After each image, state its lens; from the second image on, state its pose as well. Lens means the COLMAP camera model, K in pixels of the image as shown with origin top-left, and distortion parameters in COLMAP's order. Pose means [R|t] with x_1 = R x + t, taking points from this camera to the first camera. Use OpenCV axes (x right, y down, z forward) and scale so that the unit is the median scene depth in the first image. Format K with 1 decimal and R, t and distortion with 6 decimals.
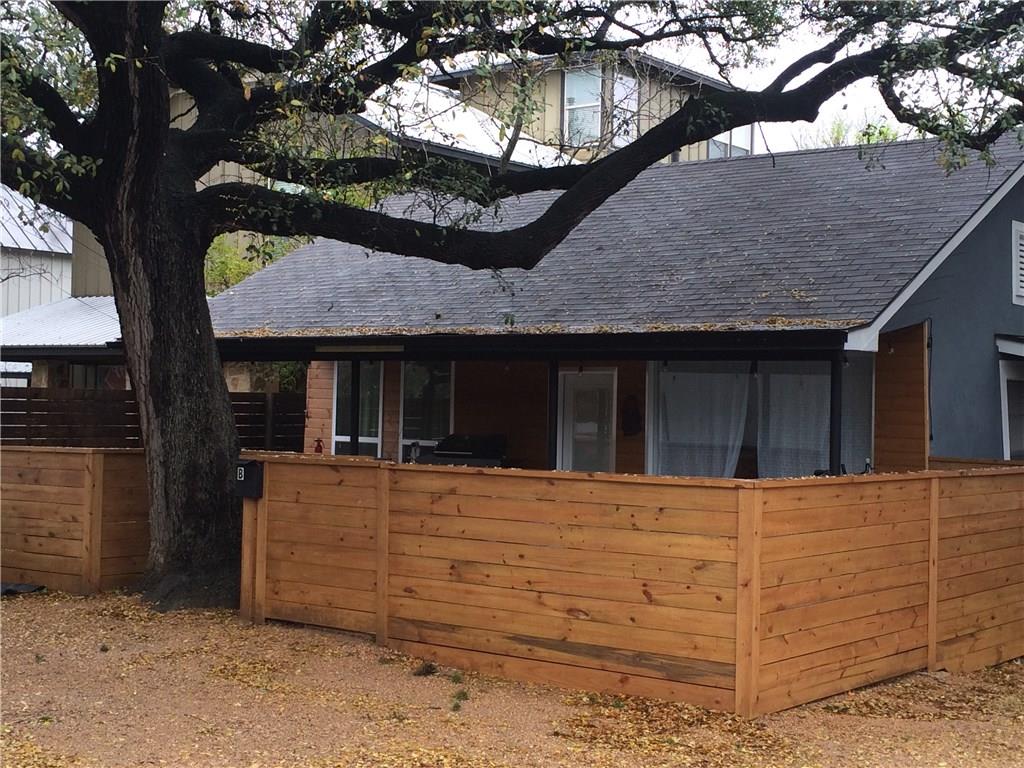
lens RADIAL K [[1463.1, 0, 508.8], [0, 1463.1, 376.3], [0, 0, 1]] dist [0.068236, 0.000000]
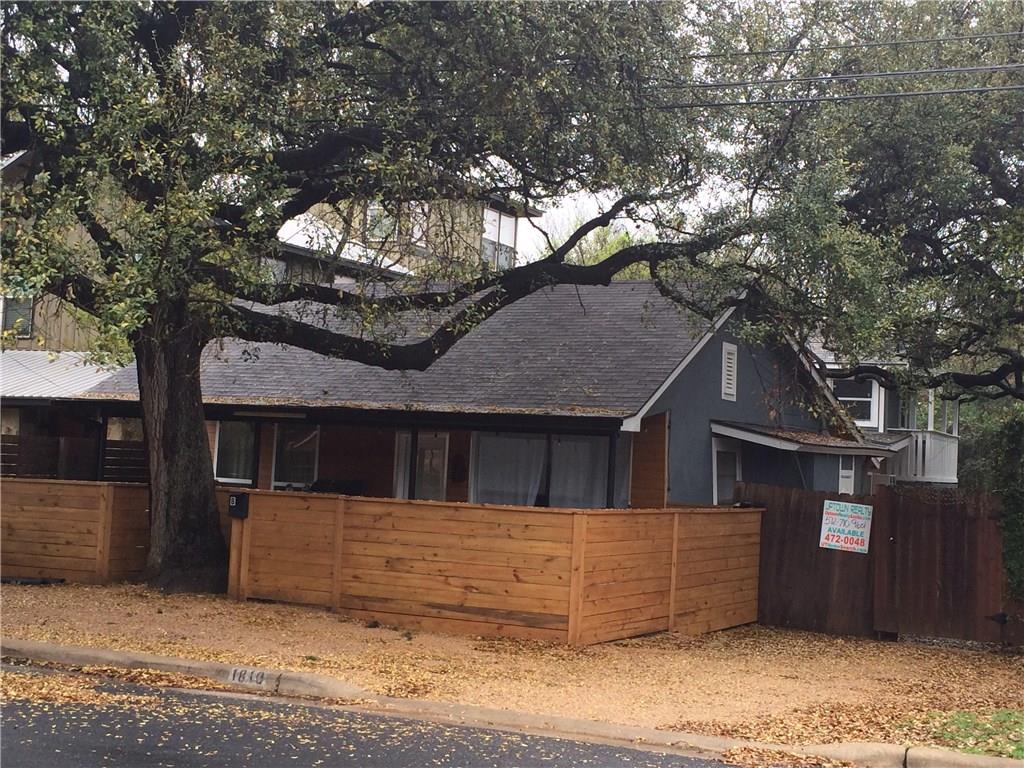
lens RADIAL K [[1463.1, 0, 514.6], [0, 1463.1, 385.9], [0, 0, 1]] dist [0.068236, 0.000000]
pose [[0.980293, 0.038638, 0.193735, -0.196564], [-0.033324, 0.998976, -0.030612, -0.015245], [-0.194719, 0.023553, 0.980576, -0.533810]]
